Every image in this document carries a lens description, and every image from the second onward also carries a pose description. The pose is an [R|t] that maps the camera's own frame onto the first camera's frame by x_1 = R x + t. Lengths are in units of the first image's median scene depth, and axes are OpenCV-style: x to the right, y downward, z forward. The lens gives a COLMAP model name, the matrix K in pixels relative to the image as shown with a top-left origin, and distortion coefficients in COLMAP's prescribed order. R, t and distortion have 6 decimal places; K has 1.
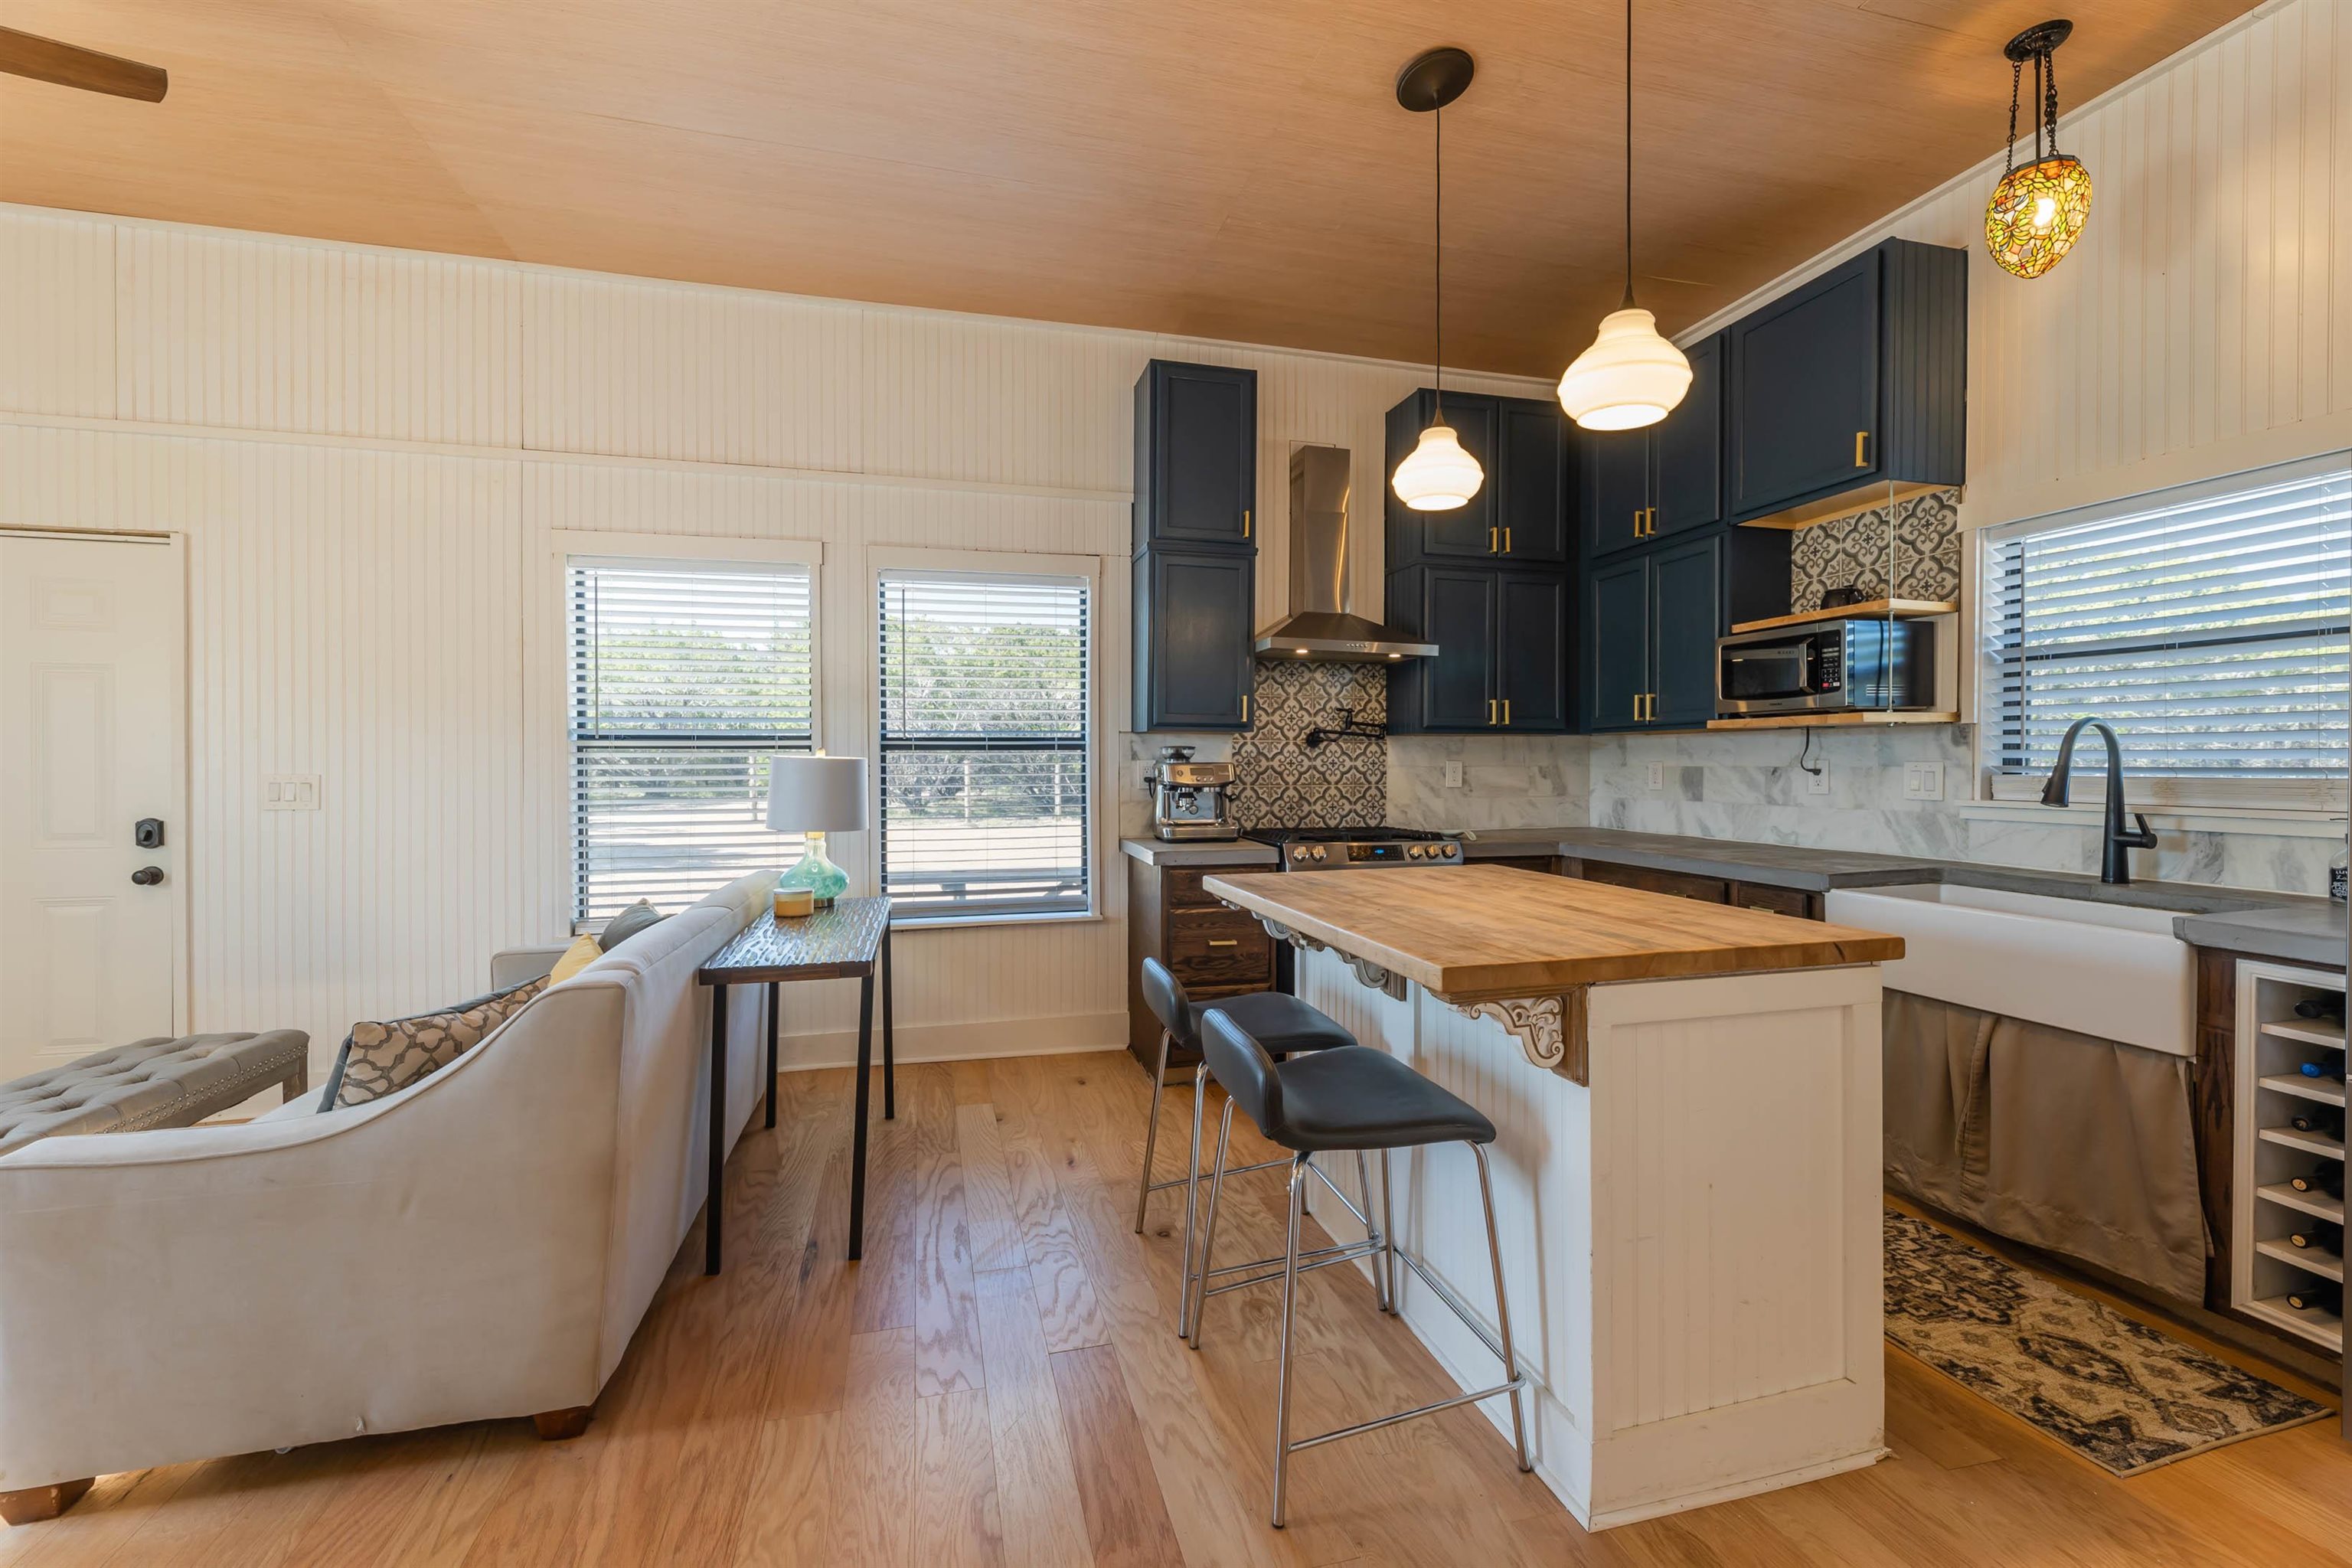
lens RADIAL K [[944.3, 0, 1163.8], [0, 944.3, 769.7], [0, 0, 1]] dist [0.002405, -0.000675]
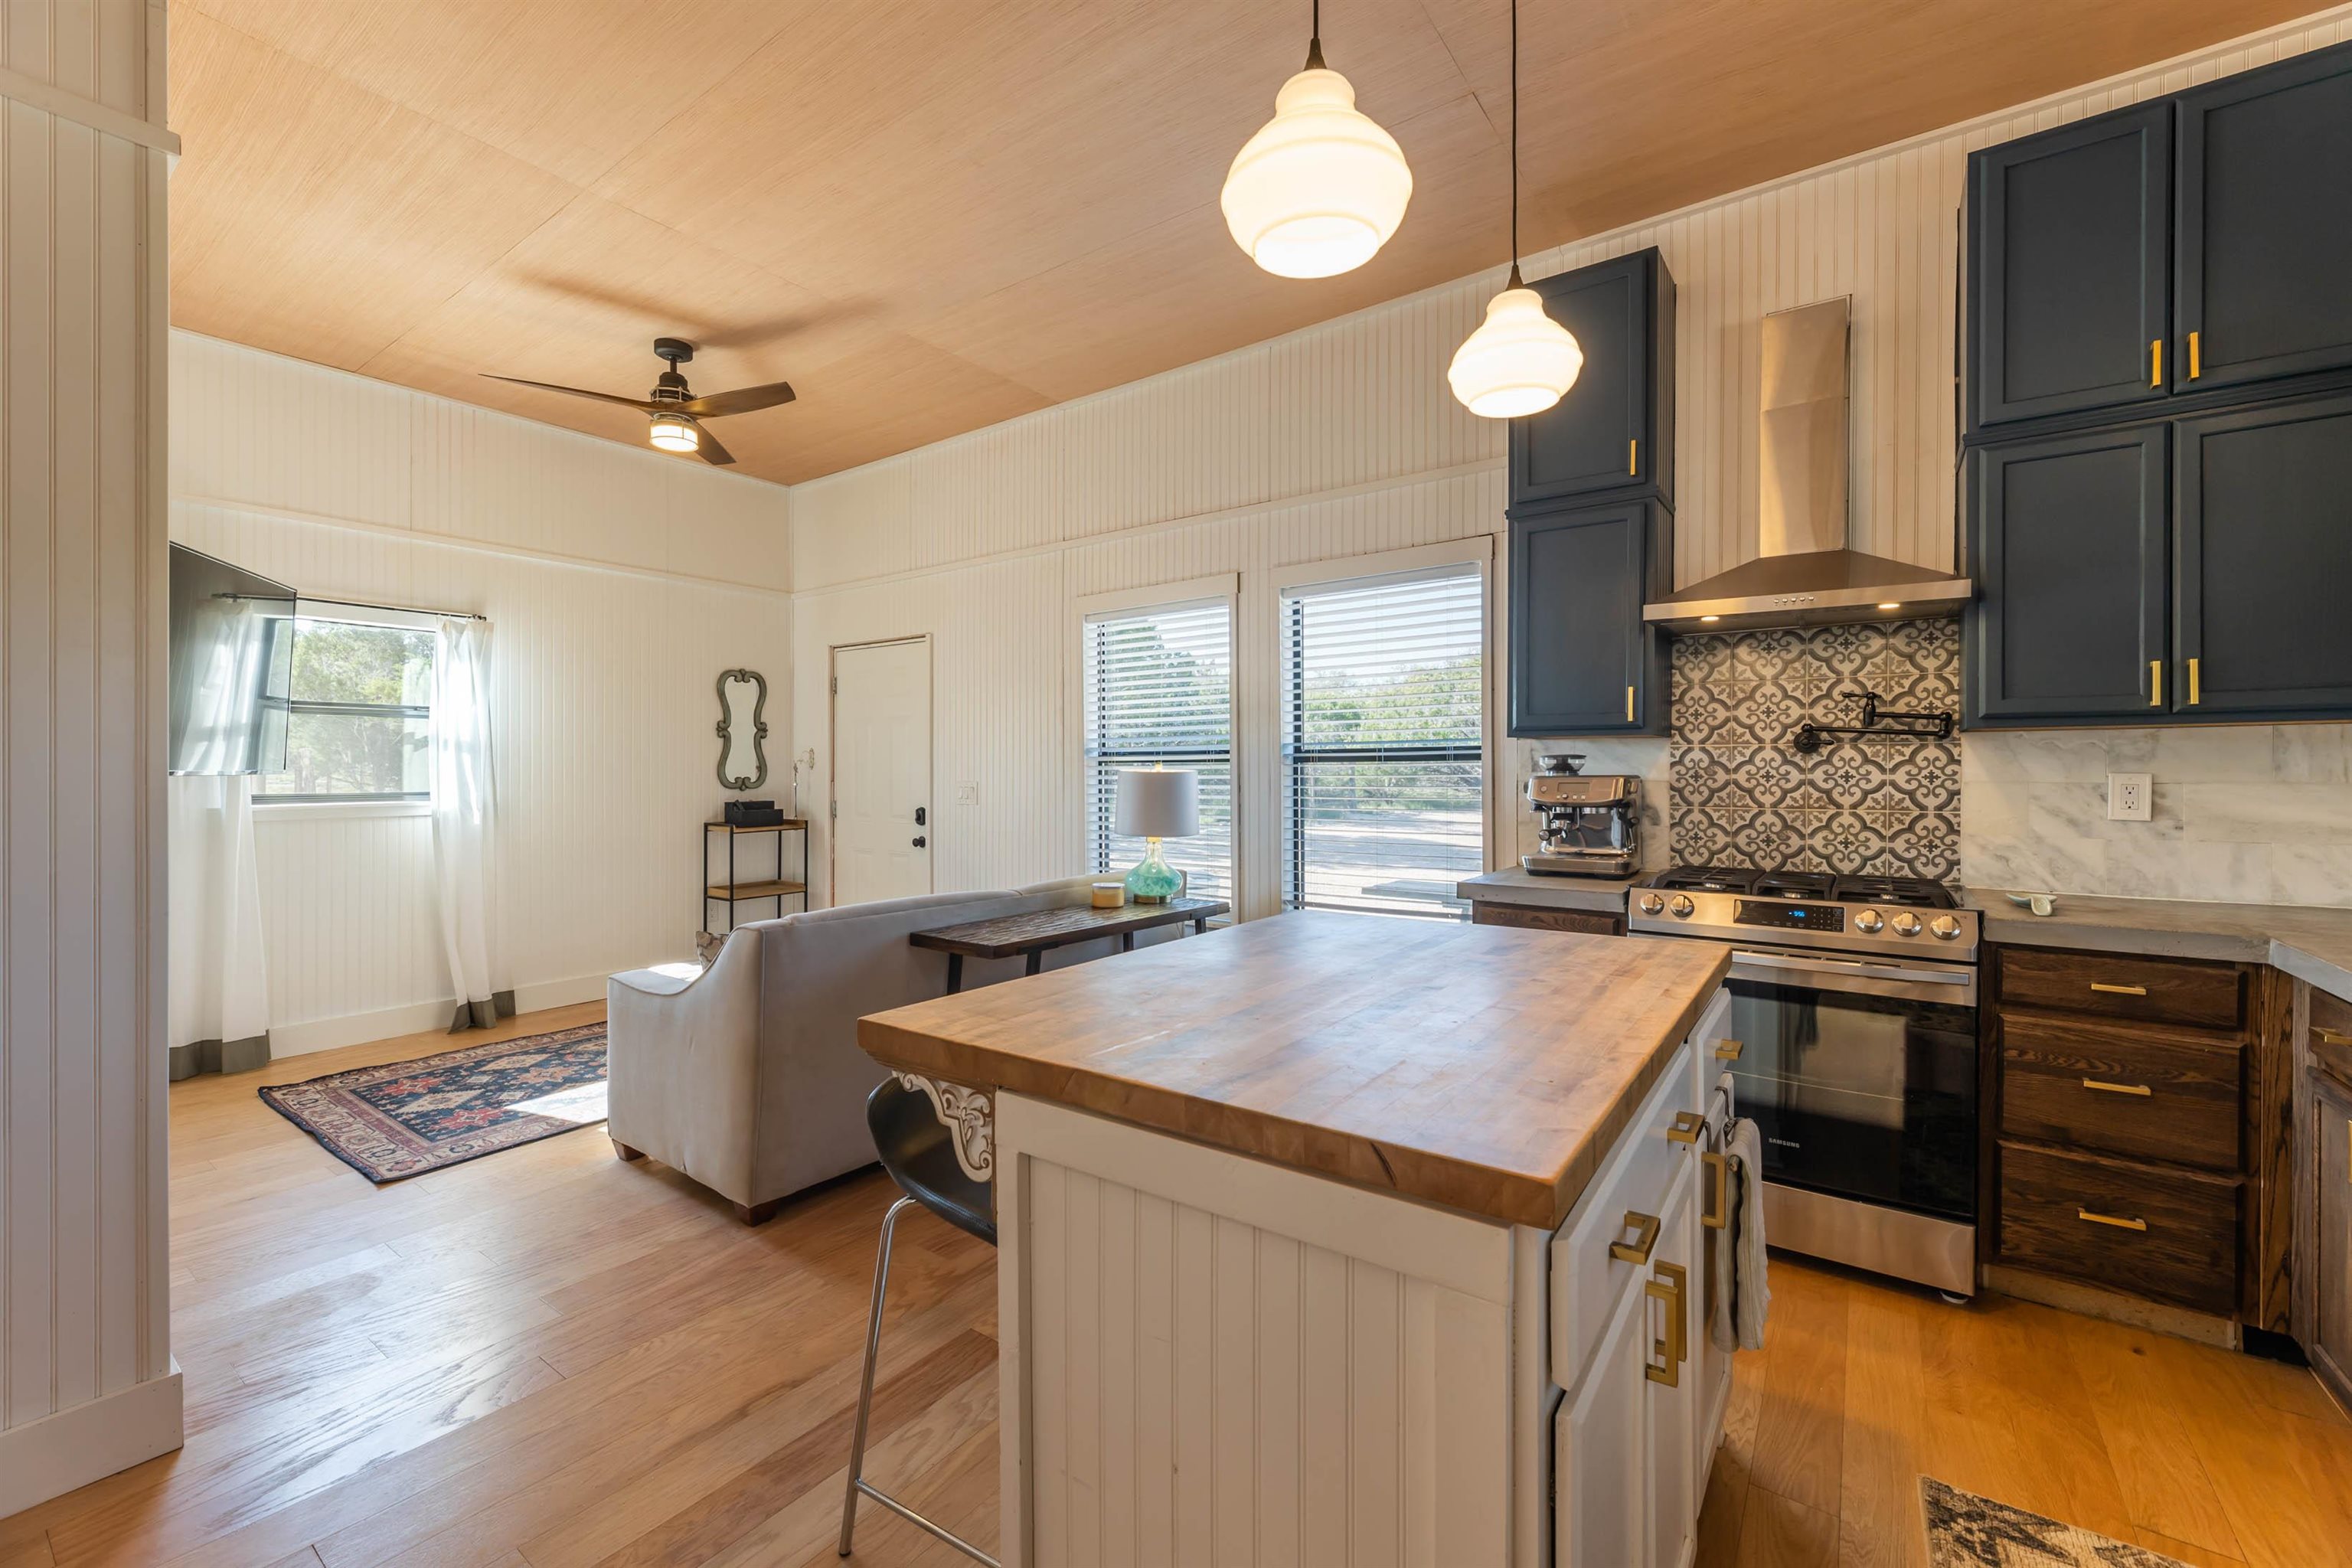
lens RADIAL K [[944.3, 0, 1221.2], [0, 944.3, 772.1], [0, 0, 1]] dist [0.002405, -0.000675]
pose [[0.651879, 0.001448, -0.758322, 0.472139], [-0.004259, 0.999989, -0.001752, -0.008346], [0.758311, 0.004371, 0.651878, 0.278904]]
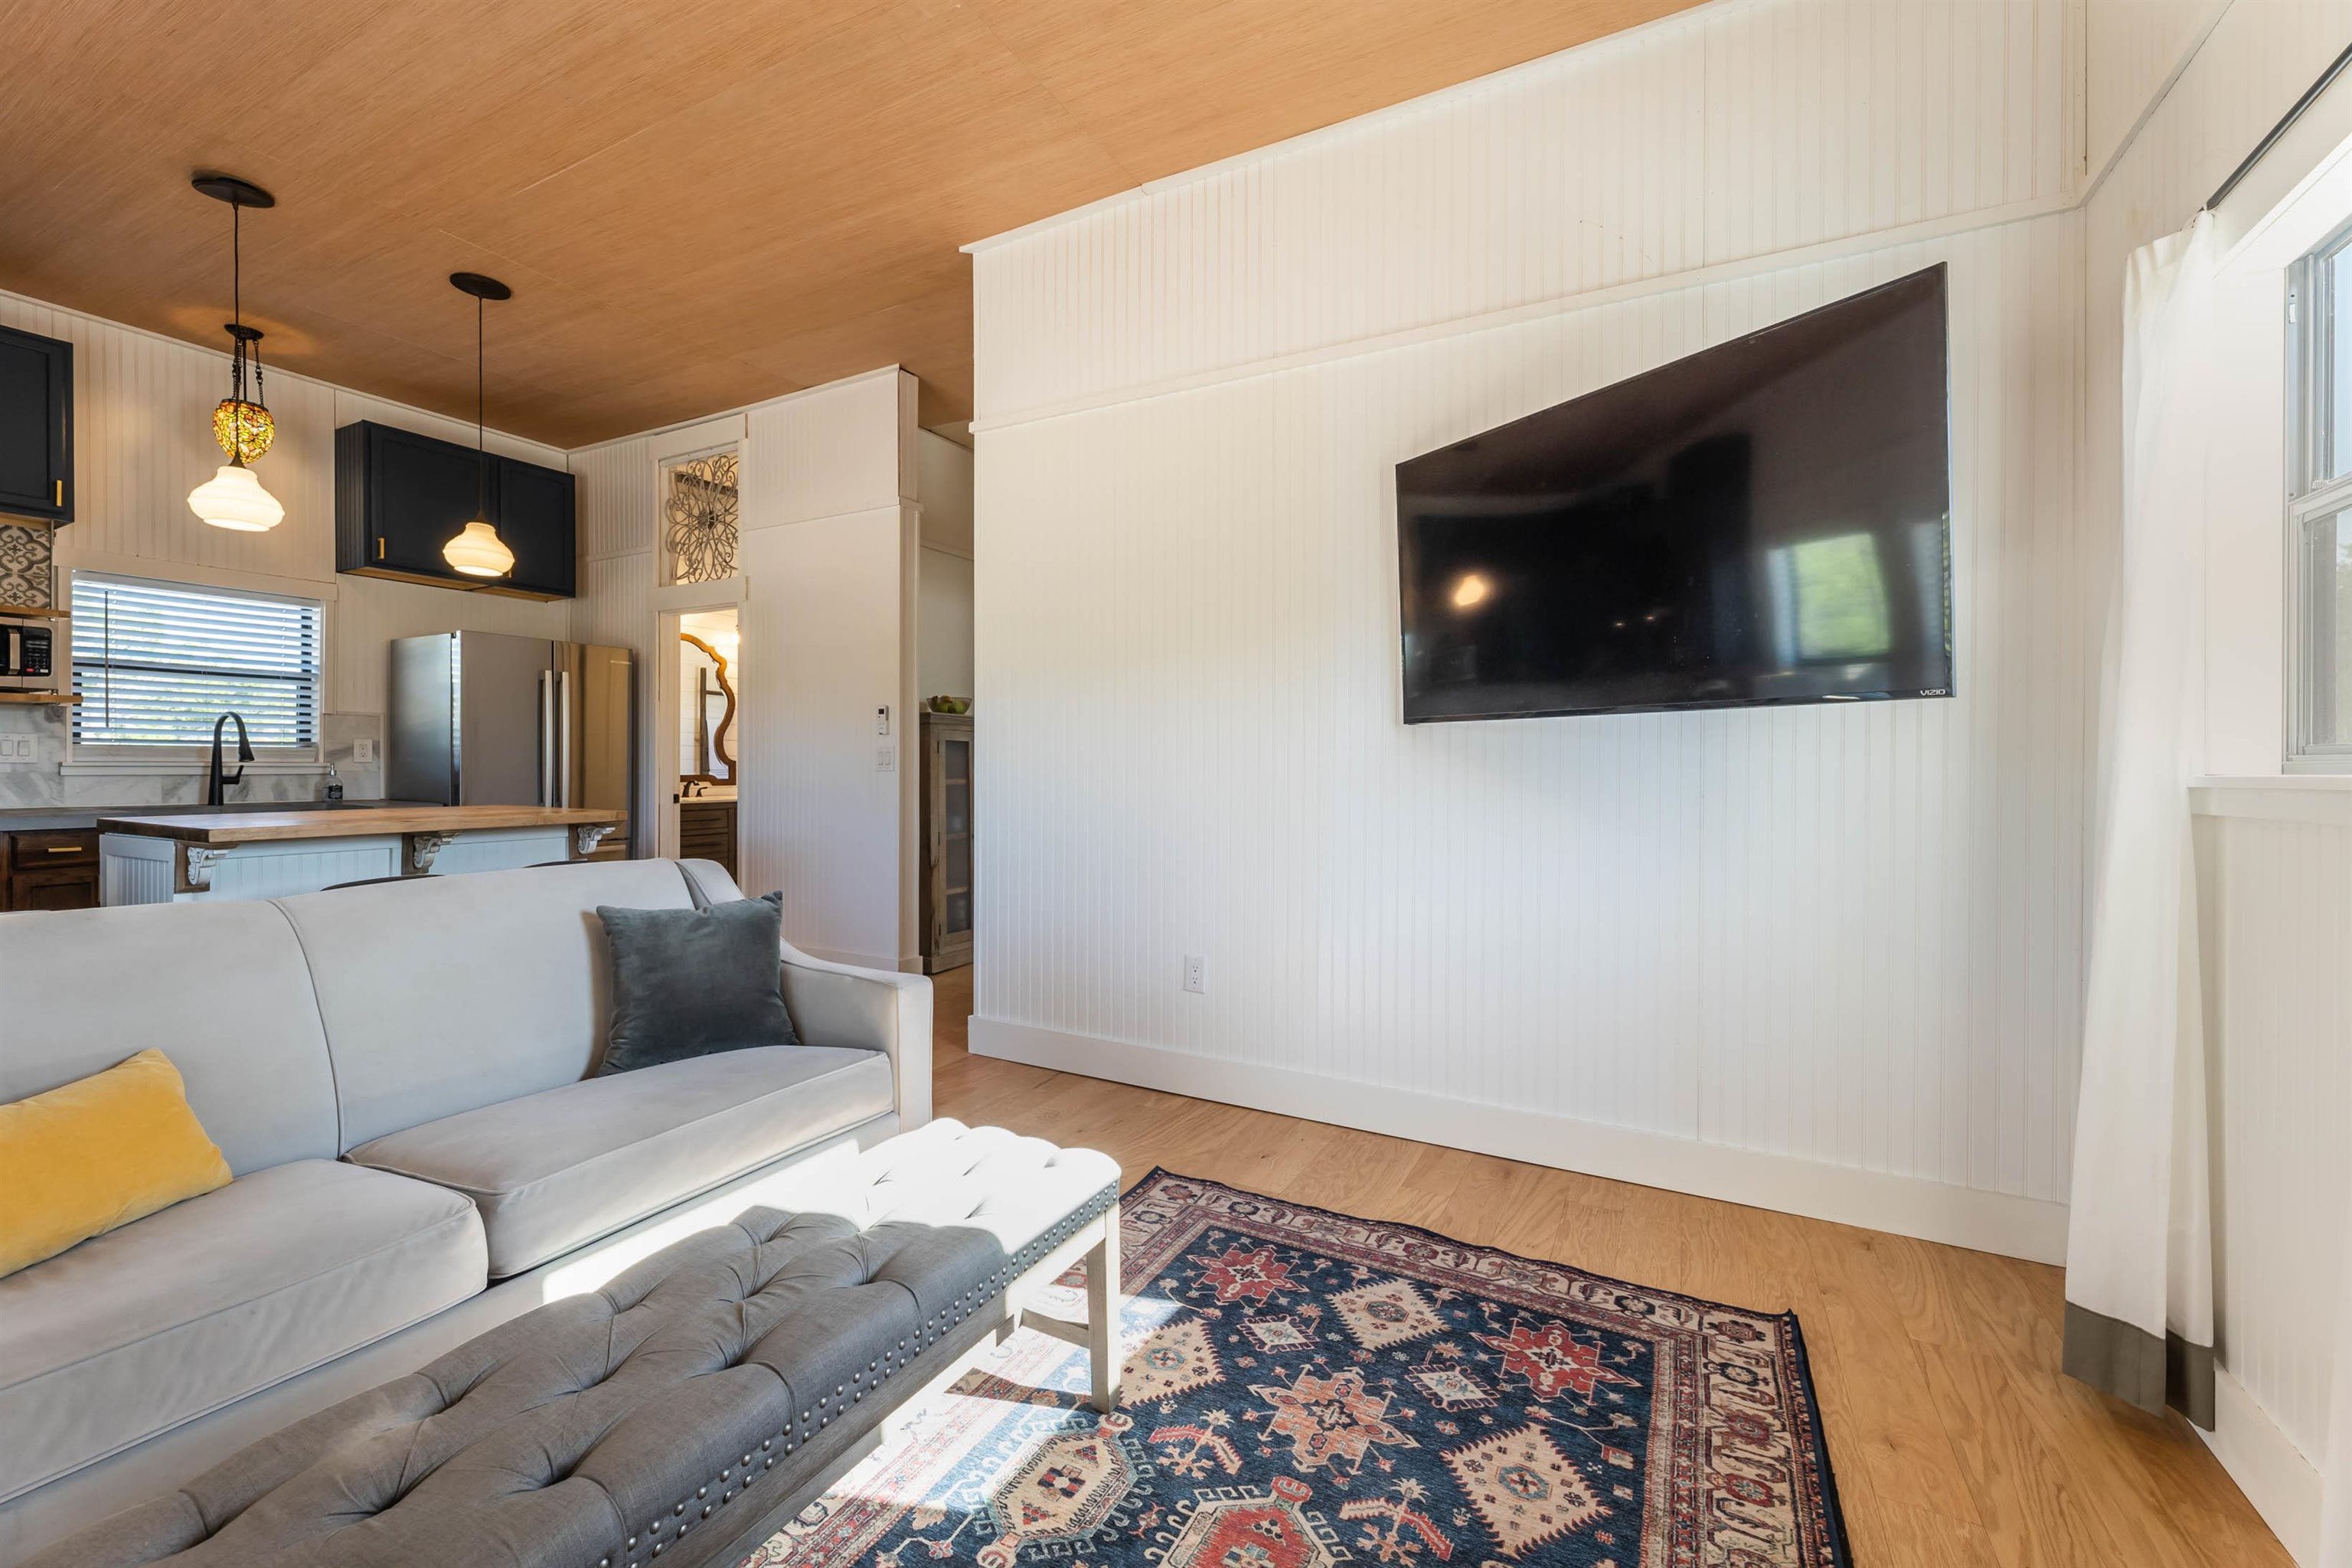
lens RADIAL K [[944.3, 0, 1190.2], [0, 944.3, 759.0], [0, 0, 1]] dist [0.002405, -0.000675]
pose [[-0.738776, 0.001620, 0.673949, -1.063097], [0.006844, 0.999964, 0.005099, 0.025089], [-0.673916, 0.008379, -0.738760, 0.759765]]
